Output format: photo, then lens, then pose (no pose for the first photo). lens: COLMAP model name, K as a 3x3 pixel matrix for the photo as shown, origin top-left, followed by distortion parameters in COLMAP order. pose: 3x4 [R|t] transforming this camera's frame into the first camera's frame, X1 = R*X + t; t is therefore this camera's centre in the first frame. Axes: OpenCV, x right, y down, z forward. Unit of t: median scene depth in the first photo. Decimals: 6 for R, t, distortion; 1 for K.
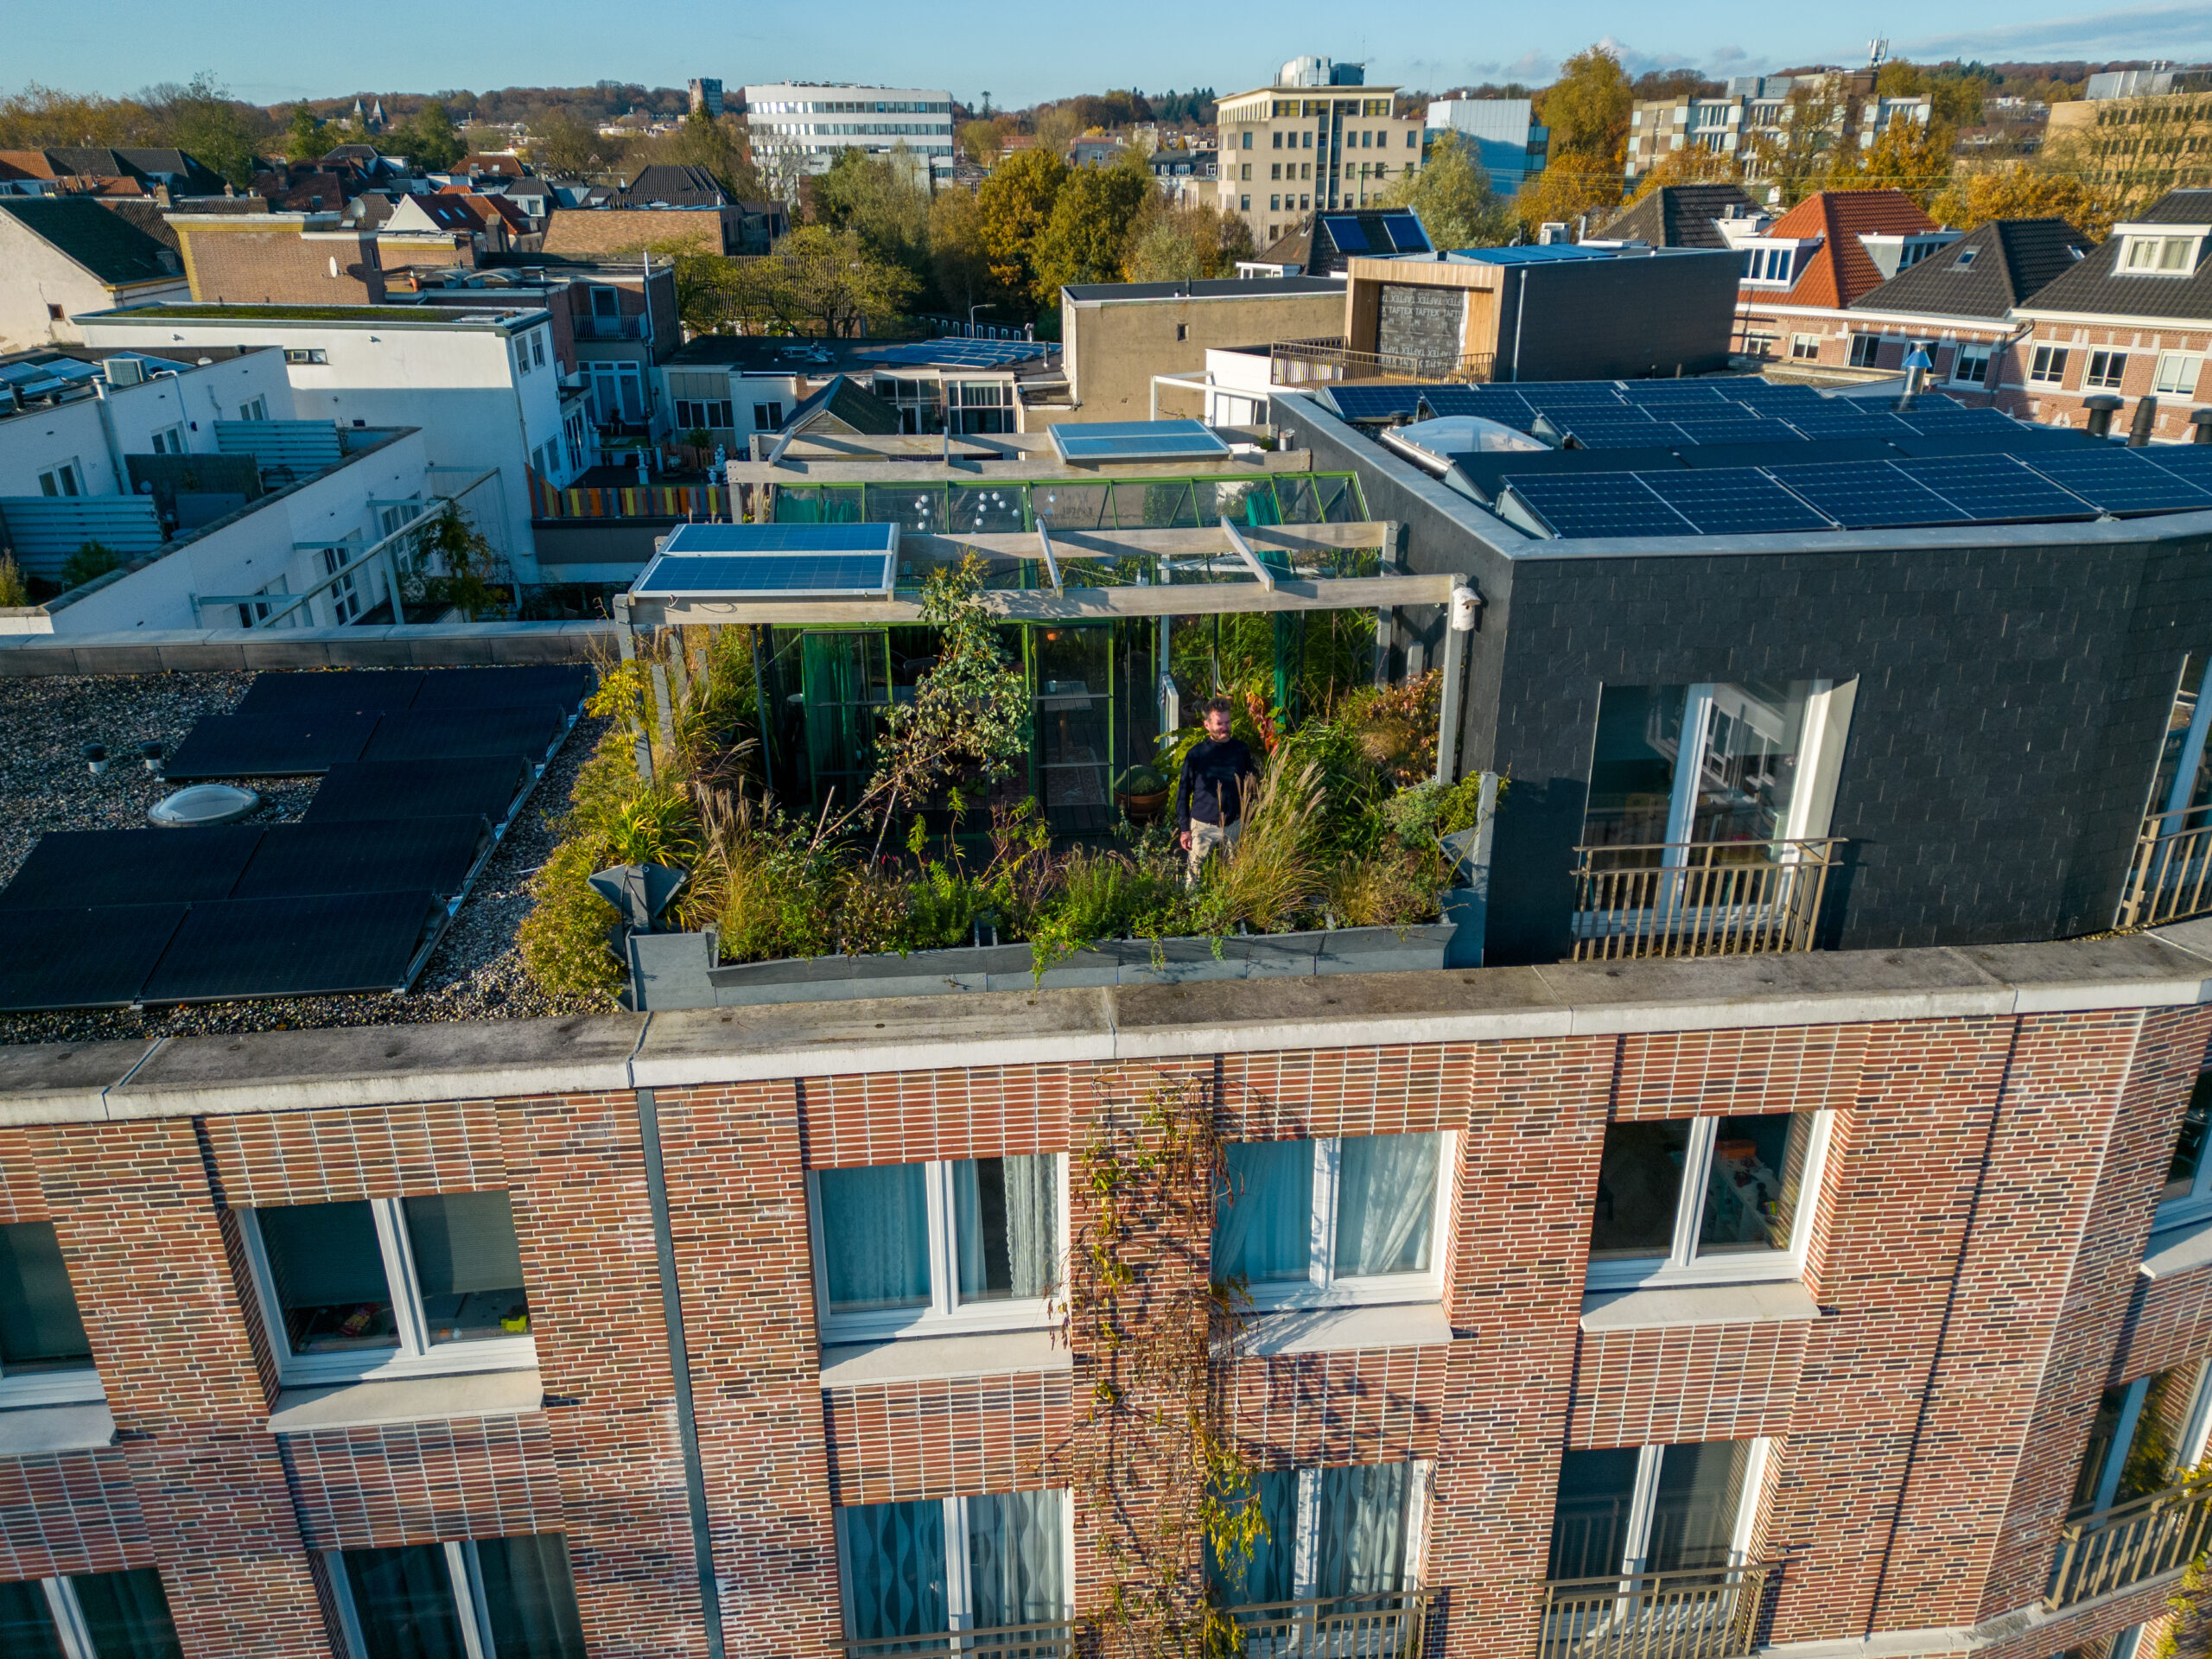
lens RADIAL K [[1565.0, 0, 1102.5], [0, 1565.0, 817.4], [0, 0, 1]] dist [0.036989, -0.021852]
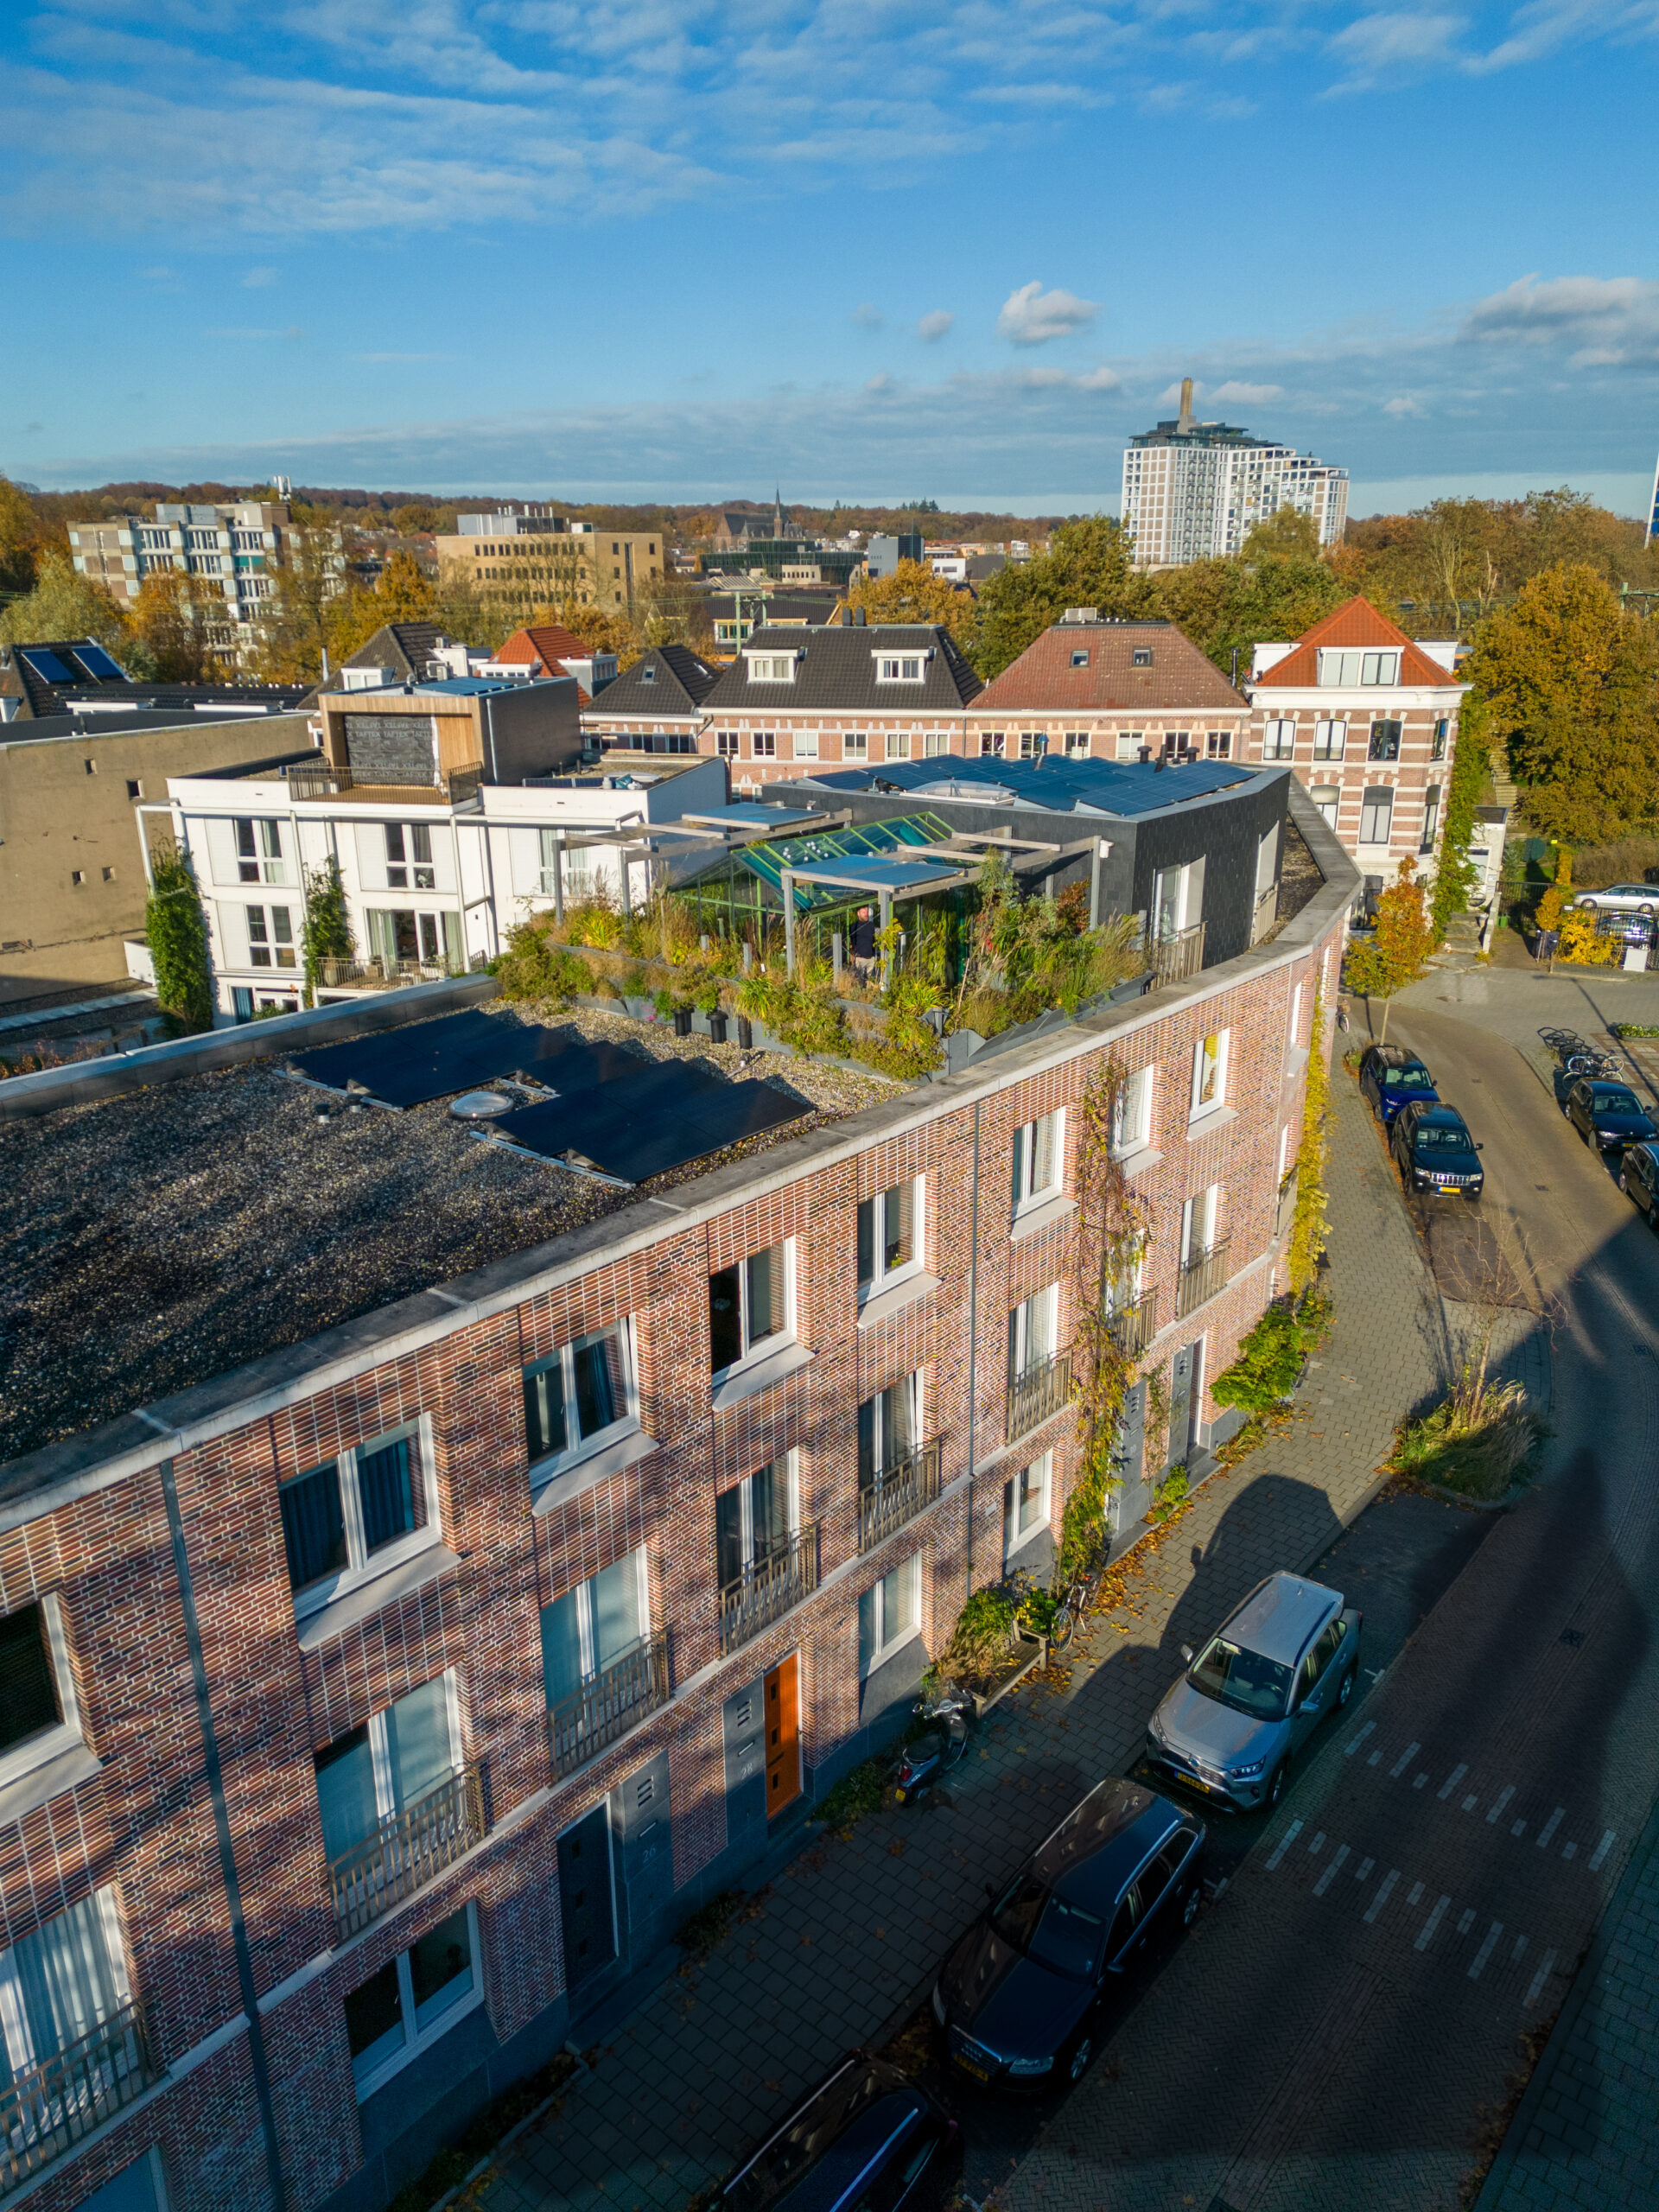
lens RADIAL K [[1565.0, 0, 829.5], [0, 1565.0, 1117.1], [0, 0, 1]] dist [0.036989, -0.021852]
pose [[0.706598, -0.231383, 0.668717, -0.407441], [0.271033, 0.961457, 0.046288, 0.008094], [-0.653652, 0.148537, 0.742075, -0.101377]]
